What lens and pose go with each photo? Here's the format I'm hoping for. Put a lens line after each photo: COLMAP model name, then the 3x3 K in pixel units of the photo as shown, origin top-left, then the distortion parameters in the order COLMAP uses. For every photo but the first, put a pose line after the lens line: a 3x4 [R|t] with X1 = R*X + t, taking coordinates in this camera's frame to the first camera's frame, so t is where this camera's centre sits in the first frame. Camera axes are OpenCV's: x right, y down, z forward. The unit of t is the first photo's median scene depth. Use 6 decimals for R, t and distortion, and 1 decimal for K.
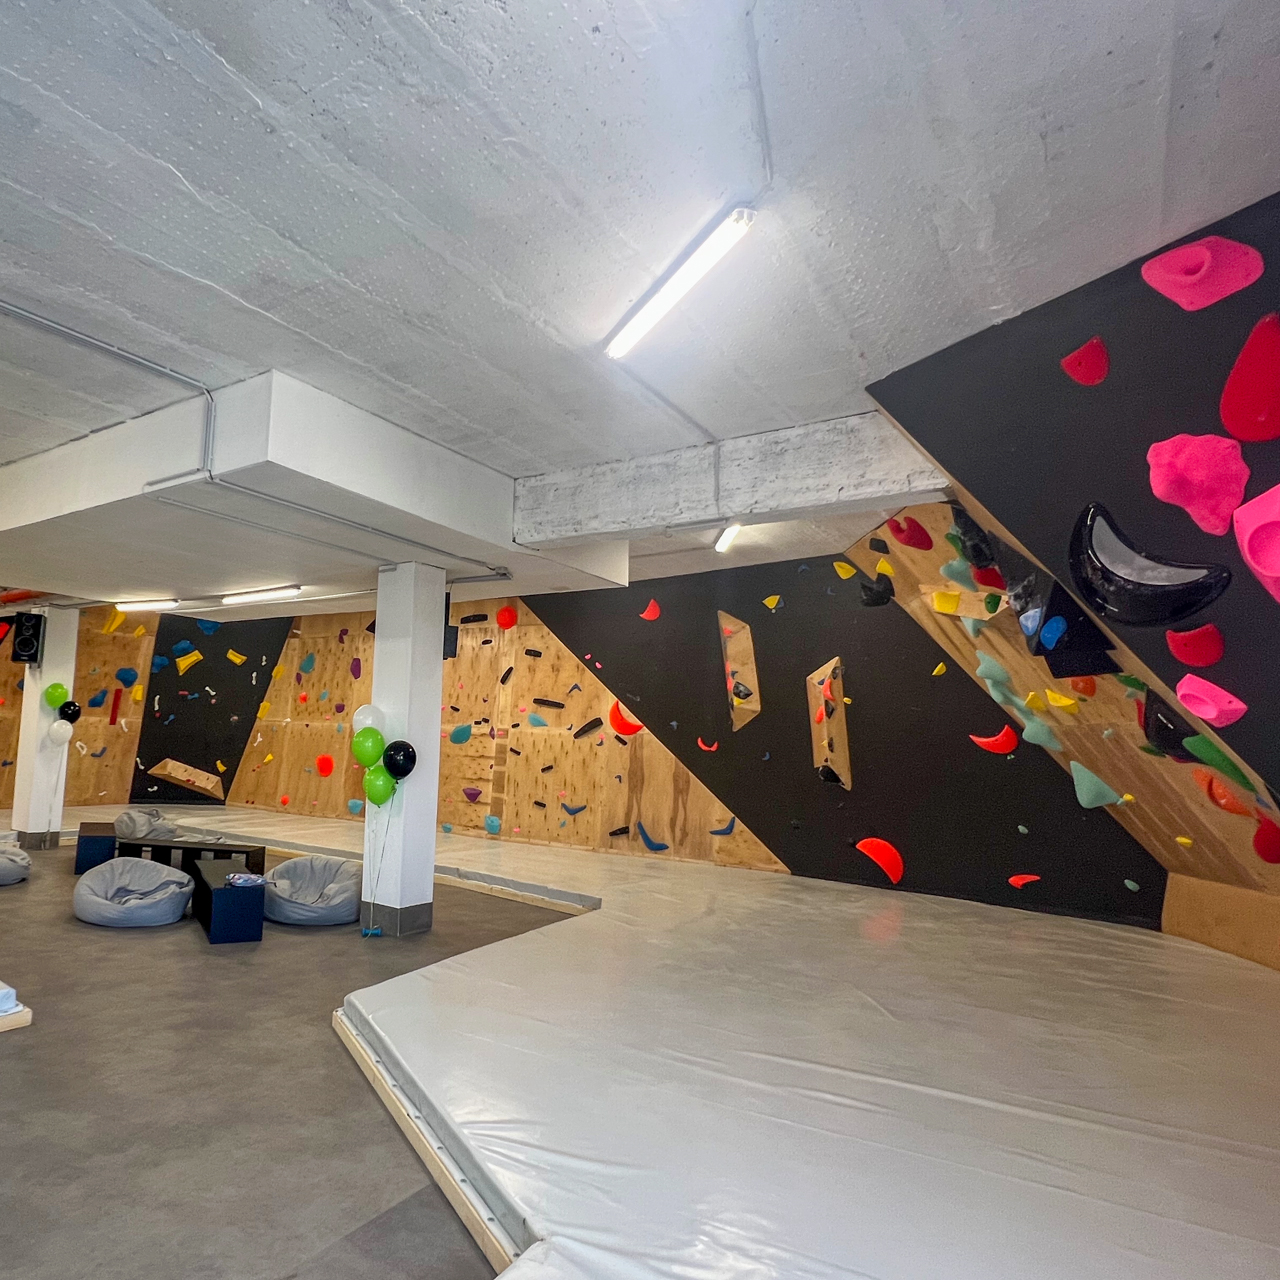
lens RADIAL K [[894.7, 0, 634.7], [0, 894.7, 608.5], [0, 0, 1]] dist [0.026128, -0.000337]
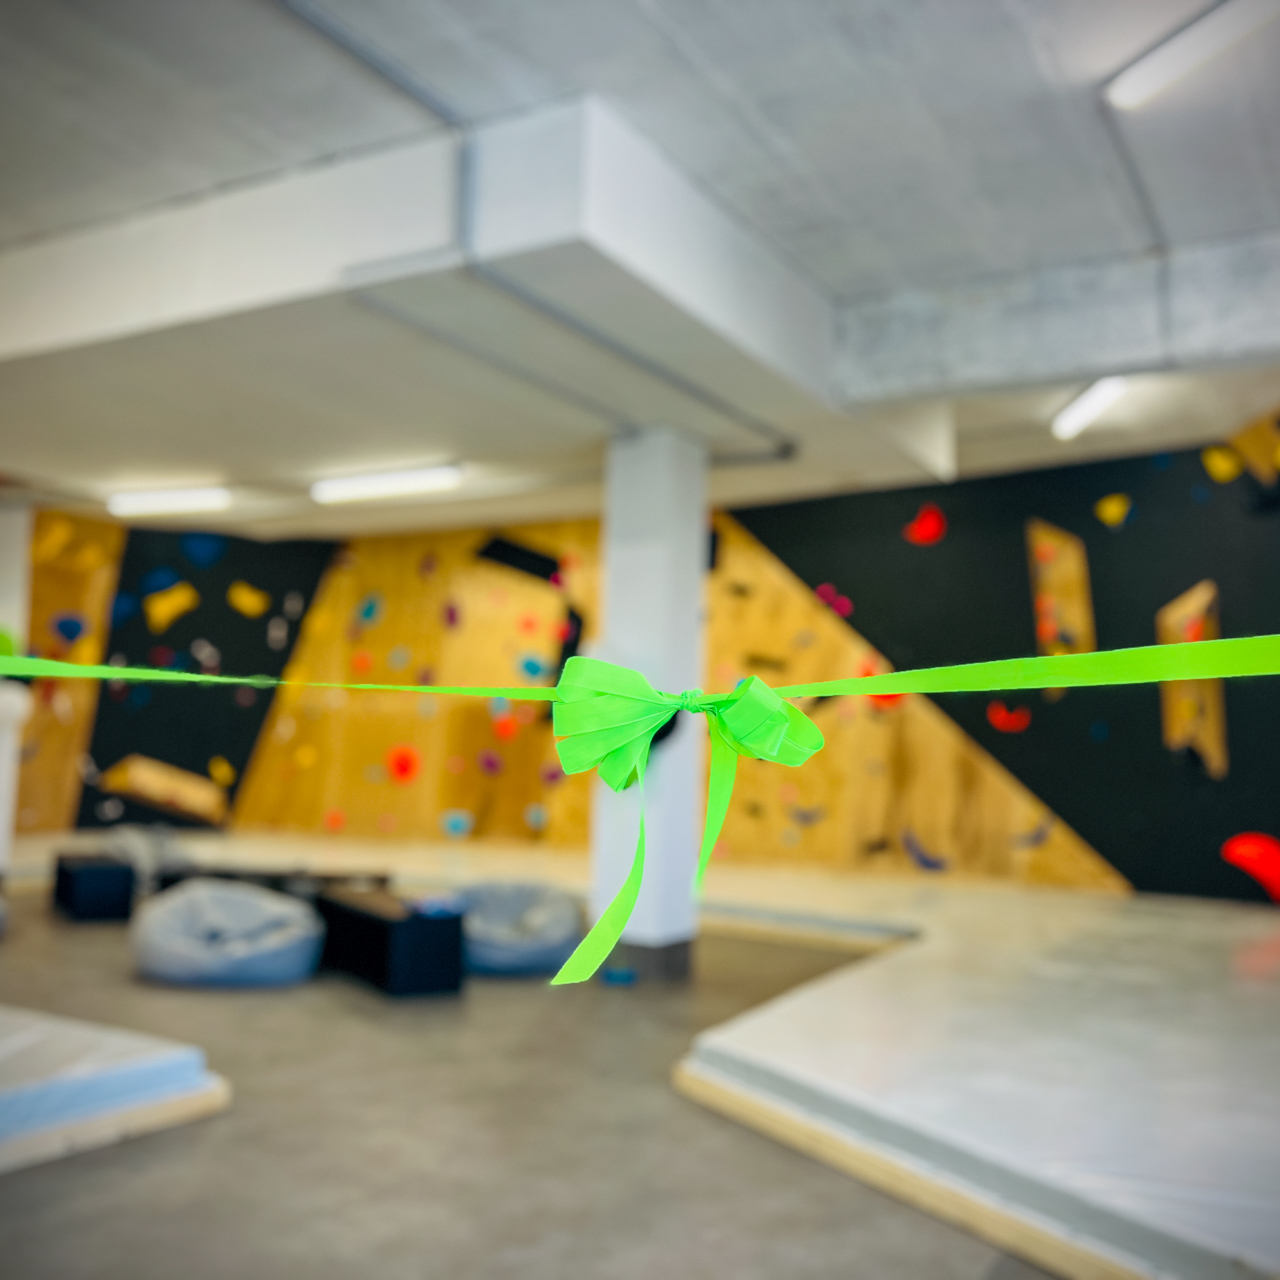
lens RADIAL K [[1324.1, 0, 638.6], [0, 1324.1, 634.1], [0, 0, 1]] dist [0.130669, 0.000000]
pose [[0.983551, 0.007056, 0.180492, -0.385470], [-0.004588, 0.999890, -0.014085, 0.101785], [-0.180571, 0.013025, 0.983476, 0.020693]]
